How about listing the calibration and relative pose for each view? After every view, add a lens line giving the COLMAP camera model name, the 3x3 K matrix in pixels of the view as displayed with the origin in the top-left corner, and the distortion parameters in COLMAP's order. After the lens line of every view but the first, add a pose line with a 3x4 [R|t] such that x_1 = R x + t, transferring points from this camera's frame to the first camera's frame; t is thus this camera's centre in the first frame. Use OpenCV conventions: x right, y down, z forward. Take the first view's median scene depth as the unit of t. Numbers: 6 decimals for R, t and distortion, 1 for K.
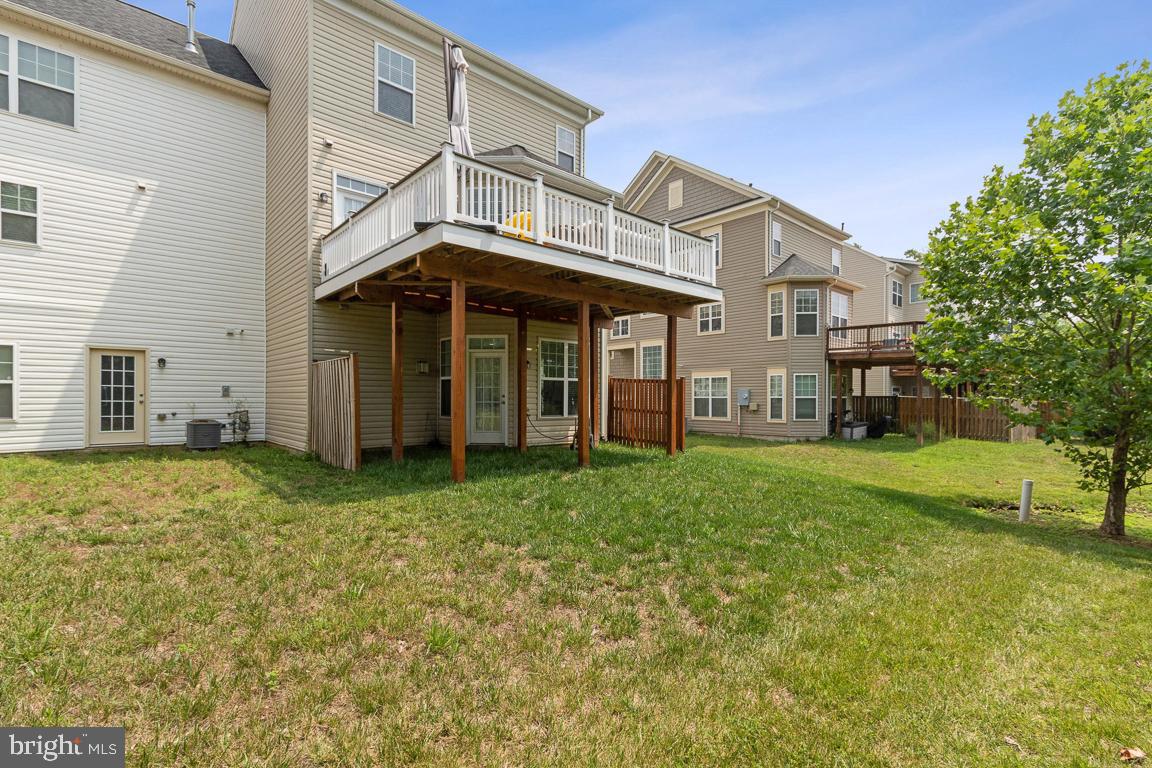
lens RADIAL K [[536.4, 0, 576.5], [0, 536.4, 392.0], [0, 0, 1]] dist [0.000900, -0.000290]
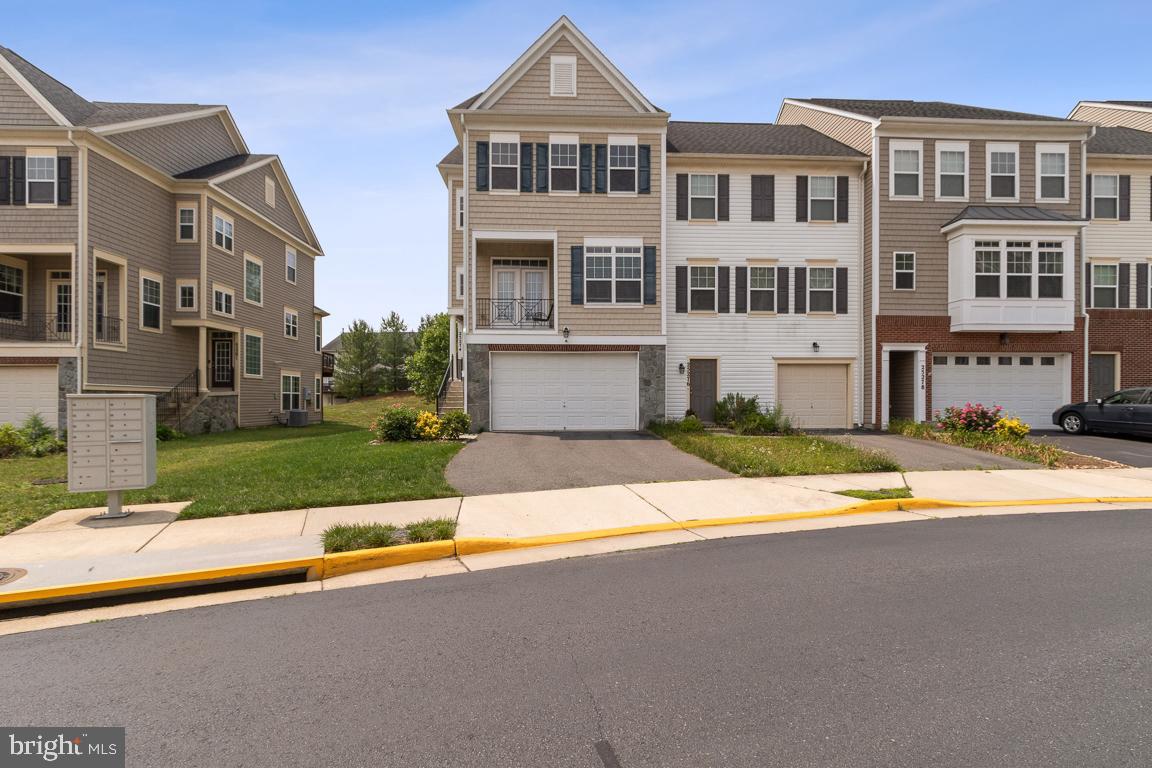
lens RADIAL K [[536.4, 0, 578.1], [0, 536.4, 395.8], [0, 0, 1]] dist [0.000900, -0.000290]
pose [[-0.777792, 0.002084, 0.628518, -1.757091], [-0.007817, 0.999885, -0.012989, 0.049025], [-0.628473, -0.015016, -0.777686, 2.762395]]
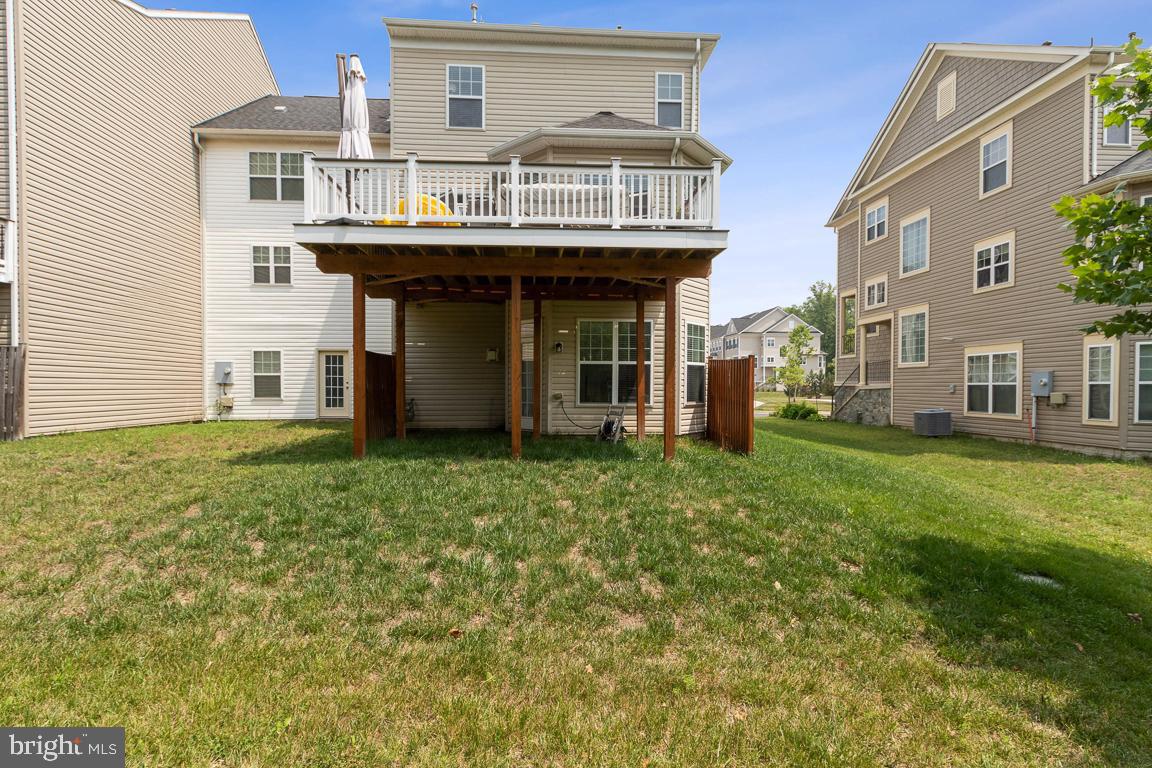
lens RADIAL K [[536.4, 0, 564.9], [0, 536.4, 389.8], [0, 0, 1]] dist [0.000900, -0.000290]
pose [[0.775223, 0.003852, -0.631676, 0.479033], [0.006811, 0.999872, 0.014456, 0.007452], [0.631651, -0.015509, 0.775097, 0.257774]]
